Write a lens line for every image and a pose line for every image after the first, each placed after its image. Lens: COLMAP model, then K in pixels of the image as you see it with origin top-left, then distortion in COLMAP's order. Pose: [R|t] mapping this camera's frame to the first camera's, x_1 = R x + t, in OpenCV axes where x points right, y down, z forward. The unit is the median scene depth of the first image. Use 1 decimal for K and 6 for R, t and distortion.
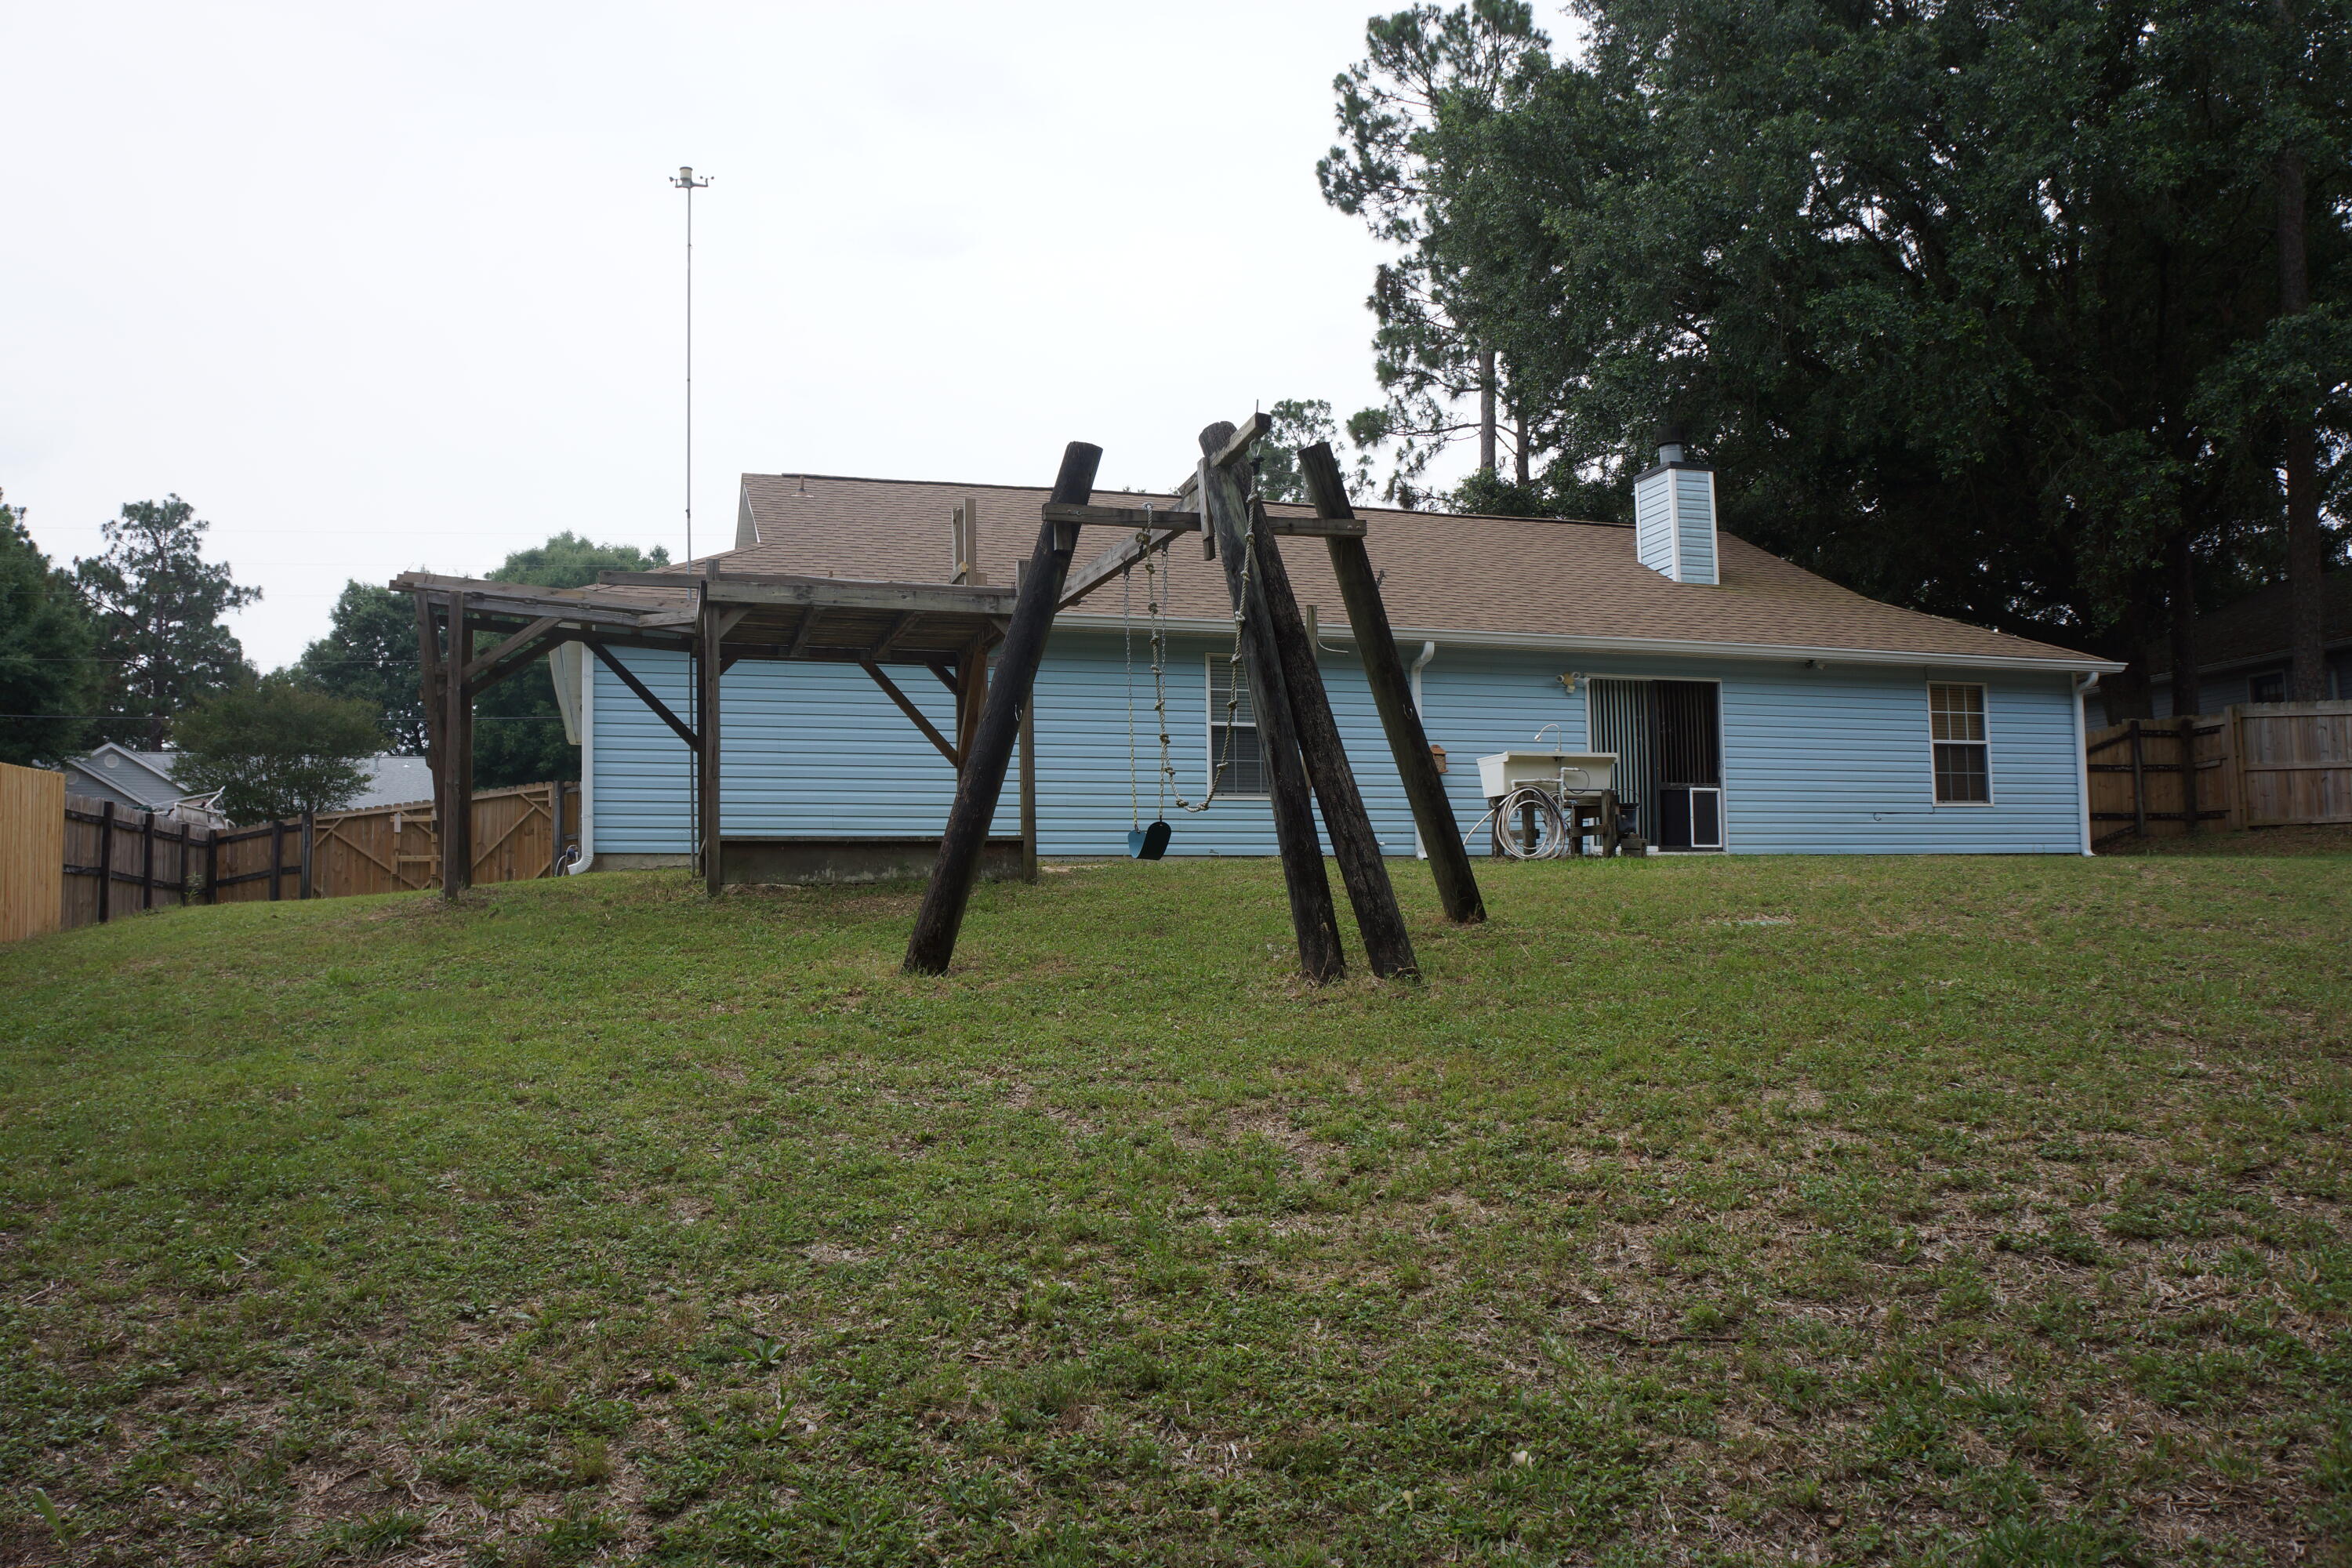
lens RADIAL K [[1914.2, 0, 1176.0], [0, 1914.2, 784.0], [0, 0, 1]] dist [-0.123958, 0.003599]
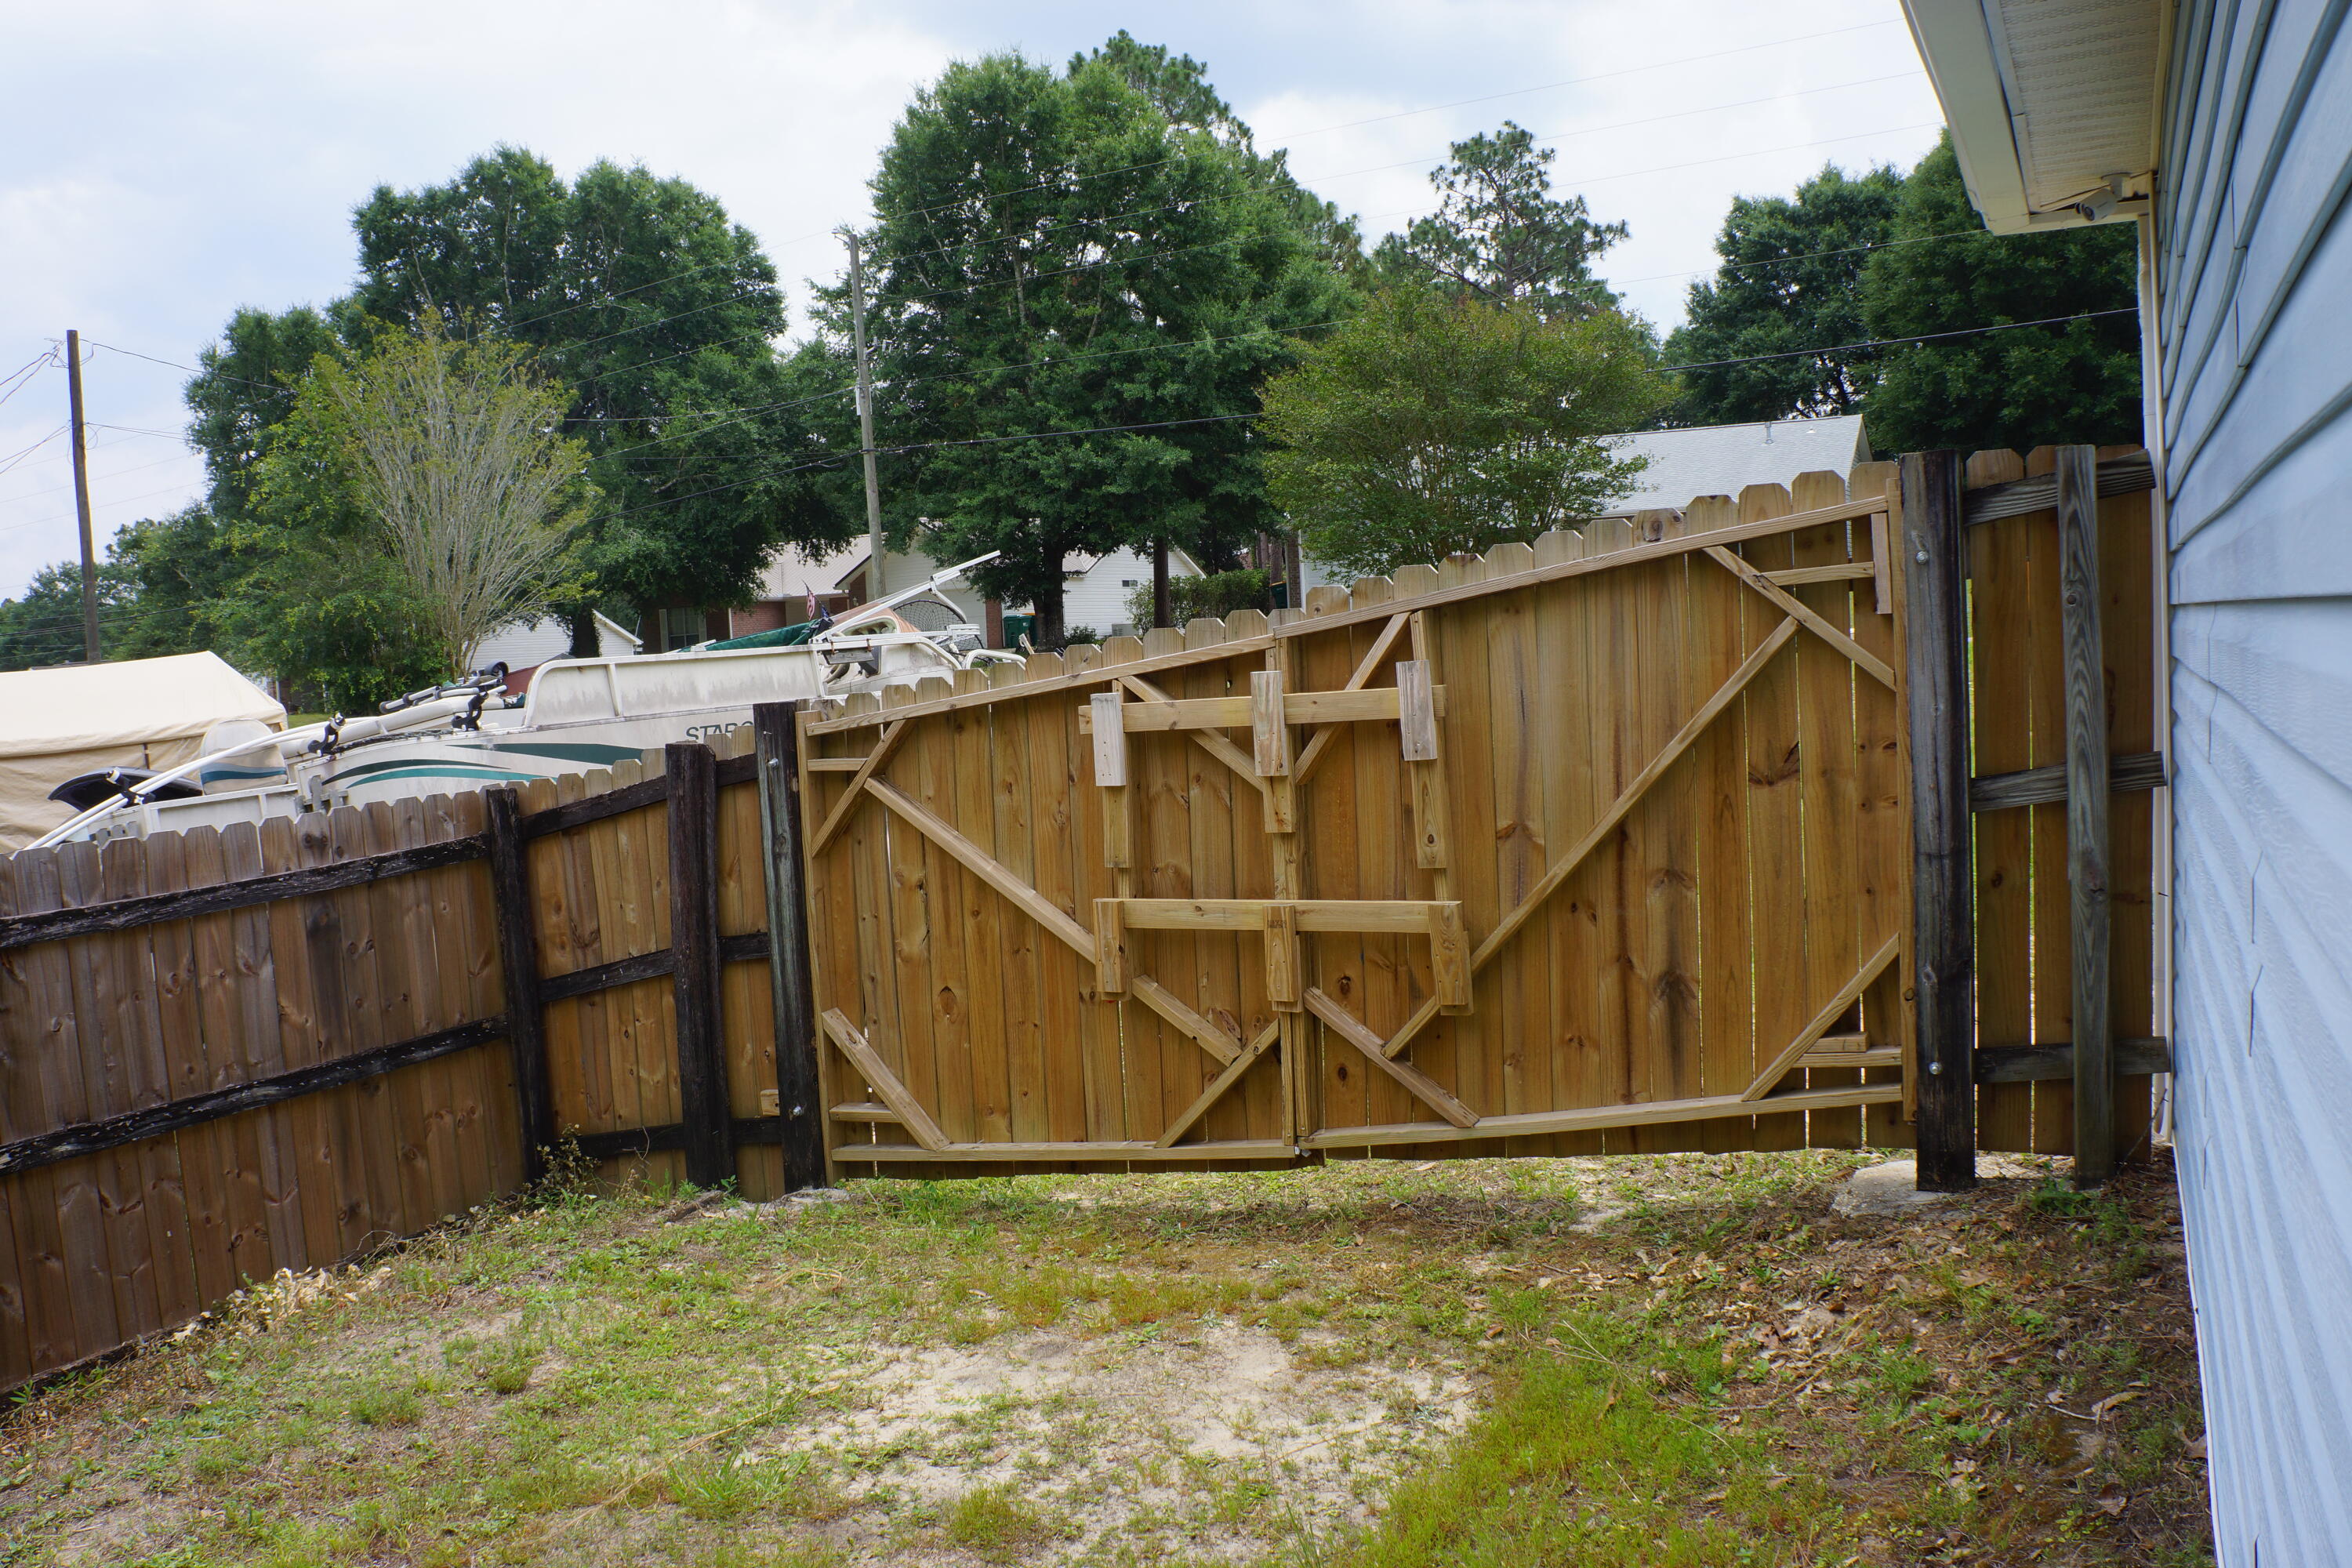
lens RADIAL K [[1914.2, 0, 1176.0], [0, 1914.2, 784.0], [0, 0, 1]] dist [-0.123958, 0.003599]
pose [[0.731064, 0.025485, -0.681833, -0.196460], [0.096728, 0.985338, 0.140541, -0.001940], [0.675418, -0.168697, 0.717880, 0.622686]]
